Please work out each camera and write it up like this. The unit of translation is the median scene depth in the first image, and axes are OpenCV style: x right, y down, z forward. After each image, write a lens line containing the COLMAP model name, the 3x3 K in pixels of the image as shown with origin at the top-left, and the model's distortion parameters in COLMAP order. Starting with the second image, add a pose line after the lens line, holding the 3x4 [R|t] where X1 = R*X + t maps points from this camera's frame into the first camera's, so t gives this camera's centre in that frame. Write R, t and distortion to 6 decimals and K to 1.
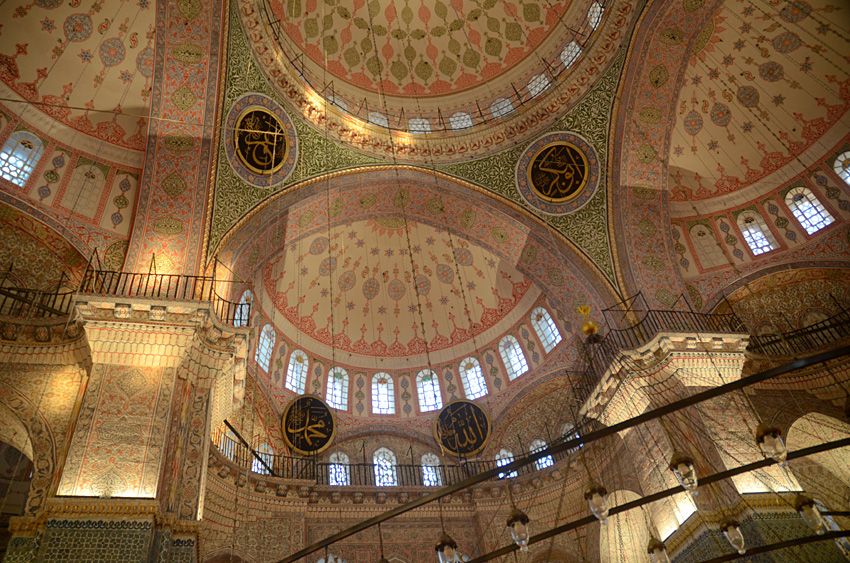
lens RADIAL K [[662.8, 0, 407.9], [0, 662.8, 283.9], [0, 0, 1]] dist [-0.164813, 0.150232]
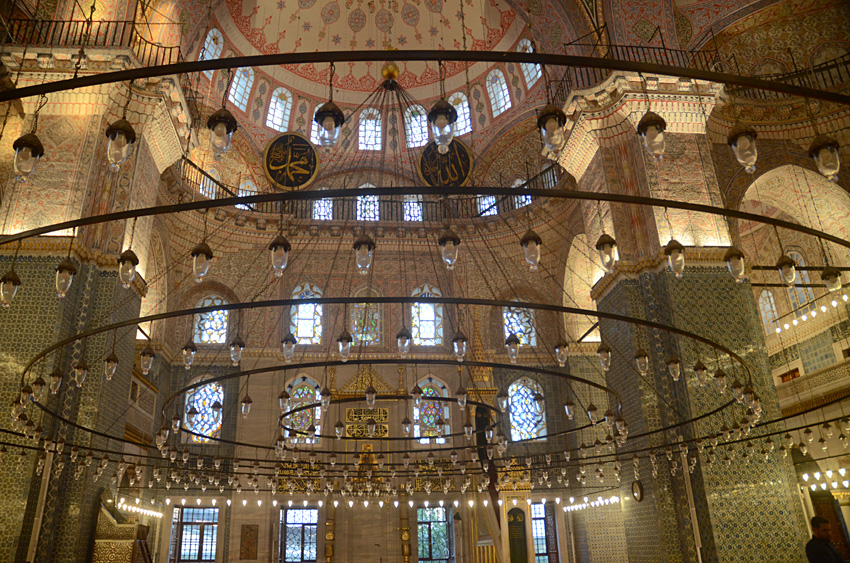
lens RADIAL K [[662.8, 0, 407.9], [0, 662.8, 283.9], [0, 0, 1]] dist [-0.164813, 0.150232]
pose [[0.989687, 0.034824, -0.138949, 0.185294], [0.022886, 0.919101, 0.393358, -0.010381], [0.141406, -0.392481, 0.908825, 0.012615]]
